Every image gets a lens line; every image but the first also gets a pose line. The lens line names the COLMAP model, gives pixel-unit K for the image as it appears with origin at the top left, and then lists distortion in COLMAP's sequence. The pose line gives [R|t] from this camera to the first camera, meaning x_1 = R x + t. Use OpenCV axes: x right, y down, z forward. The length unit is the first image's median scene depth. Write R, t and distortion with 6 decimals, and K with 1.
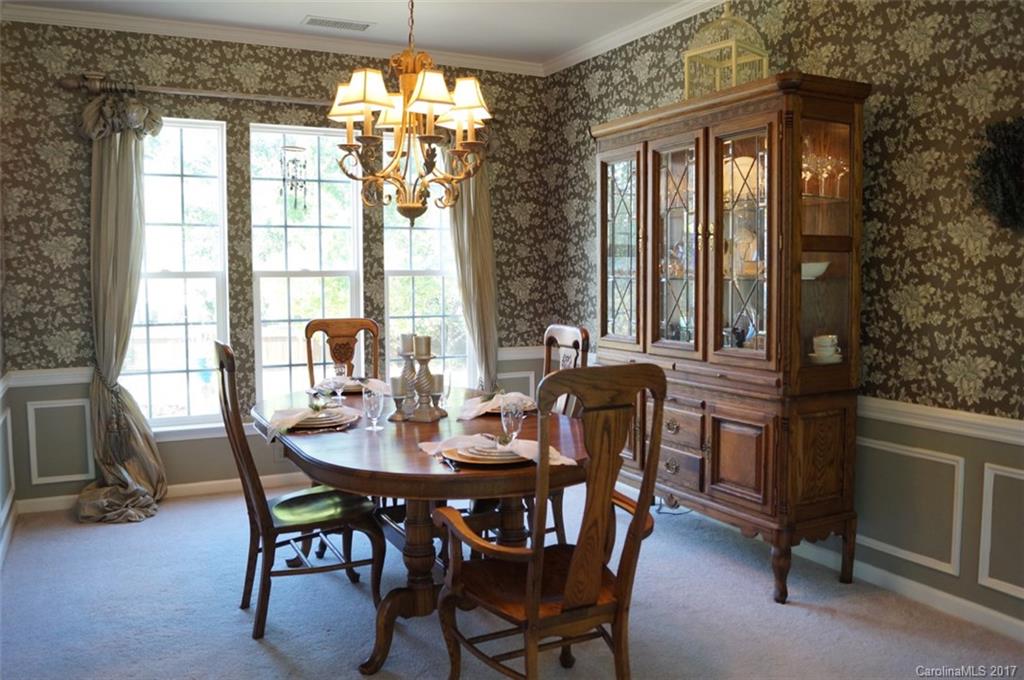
lens RADIAL K [[811.0, 0, 503.3], [0, 811.0, 337.5], [0, 0, 1]] dist [-0.069096, 0.007994]
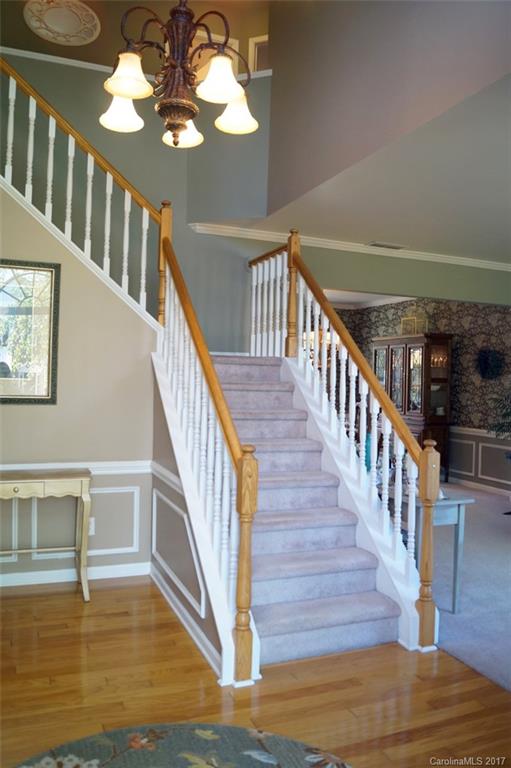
lens RADIAL K [[608.2, 0, 253.6], [0, 608.2, 388.6], [0, 0, 1]] dist [-0.069096, 0.007994]
pose [[0.995895, 0.029732, -0.085490, -0.155410], [-0.035187, 0.997391, -0.063032, 0.101957], [0.083393, 0.065782, 0.994343, -1.522597]]
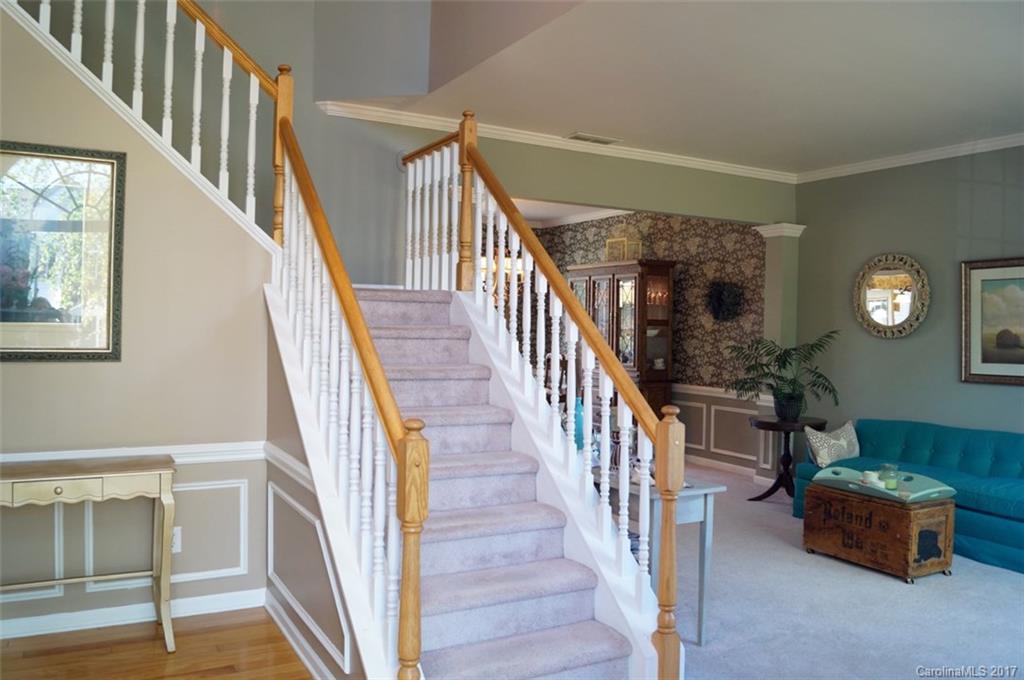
lens RADIAL K [[811.0, 0, 505.0], [0, 811.0, 334.4], [0, 0, 1]] dist [-0.069096, 0.007994]
pose [[0.998884, 0.021598, 0.042001, -0.180365], [-0.018707, 0.997508, -0.068035, 0.098353], [-0.043365, 0.067174, 0.996798, -1.446763]]
